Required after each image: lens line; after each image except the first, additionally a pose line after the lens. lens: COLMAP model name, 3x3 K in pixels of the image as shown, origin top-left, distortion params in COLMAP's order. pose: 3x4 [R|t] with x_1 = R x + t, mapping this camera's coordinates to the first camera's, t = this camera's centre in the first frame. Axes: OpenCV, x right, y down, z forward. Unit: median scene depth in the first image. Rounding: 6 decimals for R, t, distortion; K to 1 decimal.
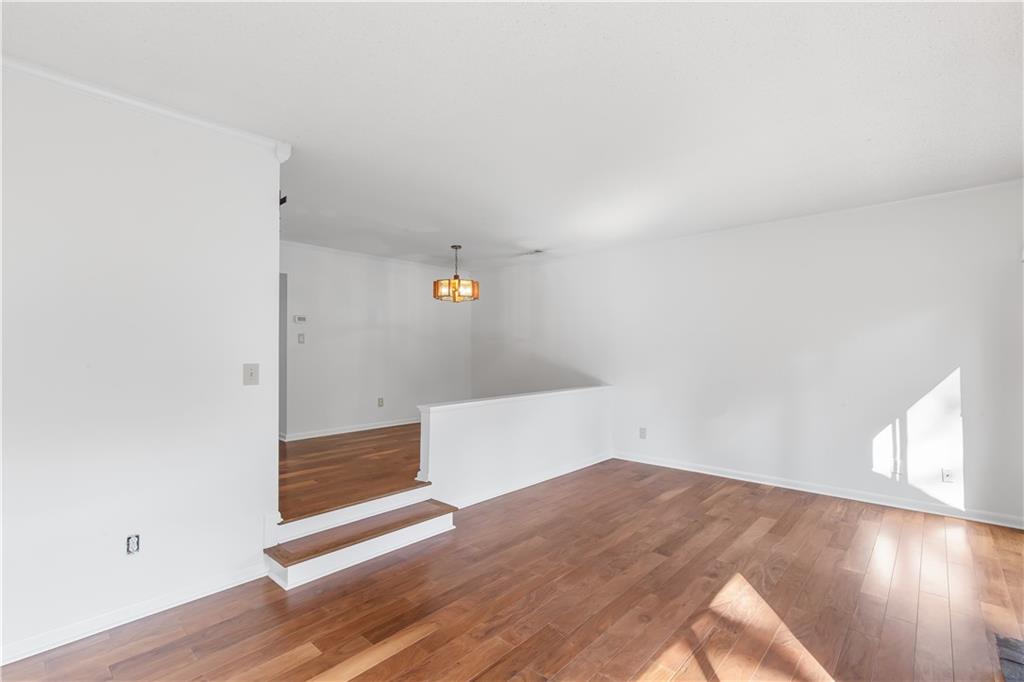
lens RADIAL K [[468.8, 0, 512.8], [0, 468.8, 347.1], [0, 0, 1]] dist [0.003127, -0.000070]
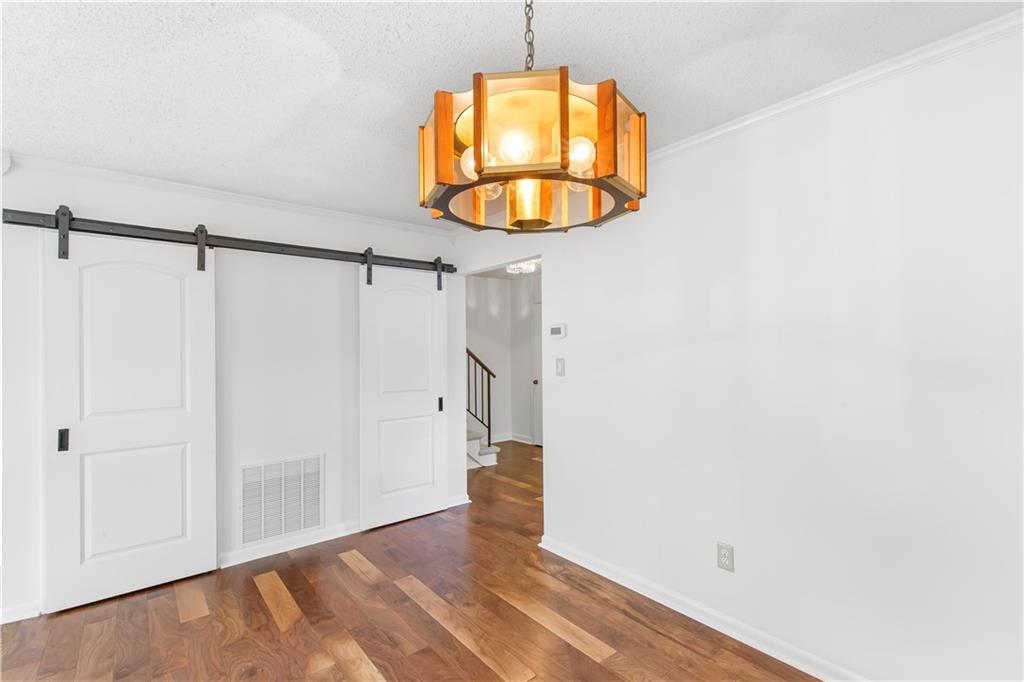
lens RADIAL K [[468.8, 0, 512.8], [0, 468.8, 347.1], [0, 0, 1]] dist [0.003127, -0.000070]
pose [[-0.146627, 0.001242, -0.989191, 0.128780], [0.019845, 0.999802, -0.001686, -0.061666], [0.988993, -0.019878, -0.146622, 1.517068]]
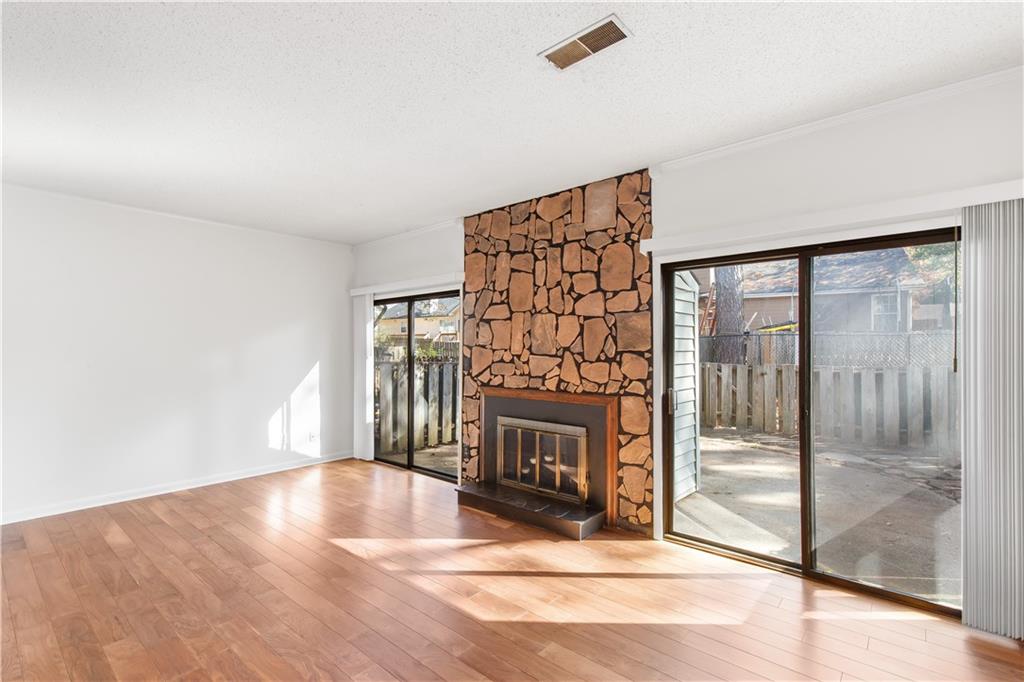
lens RADIAL K [[468.8, 0, 512.8], [0, 468.8, 347.1], [0, 0, 1]] dist [0.003127, -0.000070]
pose [[-0.027338, 0.006819, 0.999603, -0.523407], [-0.005716, 0.999959, -0.006978, 0.005322], [-0.999610, -0.005905, -0.027298, 0.421732]]
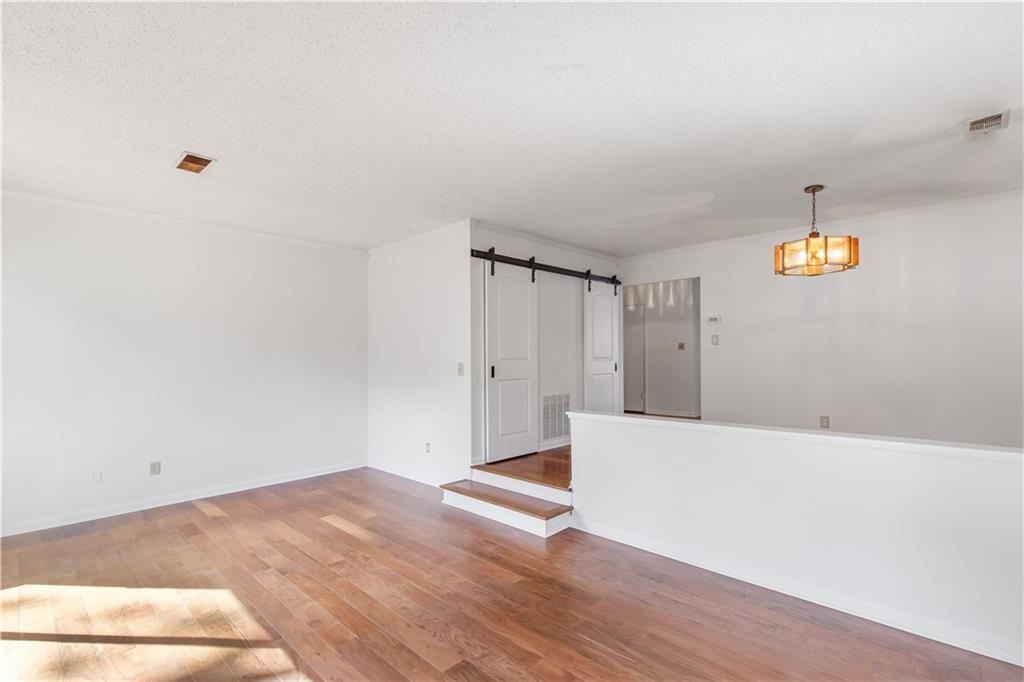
lens RADIAL K [[468.8, 0, 512.8], [0, 468.8, 347.1], [0, 0, 1]] dist [0.003127, -0.000070]
pose [[-0.024480, -0.013059, -0.999615, 0.786674], [0.015490, 0.999790, -0.013441, 0.005279], [0.999580, -0.015813, -0.024273, 0.893683]]
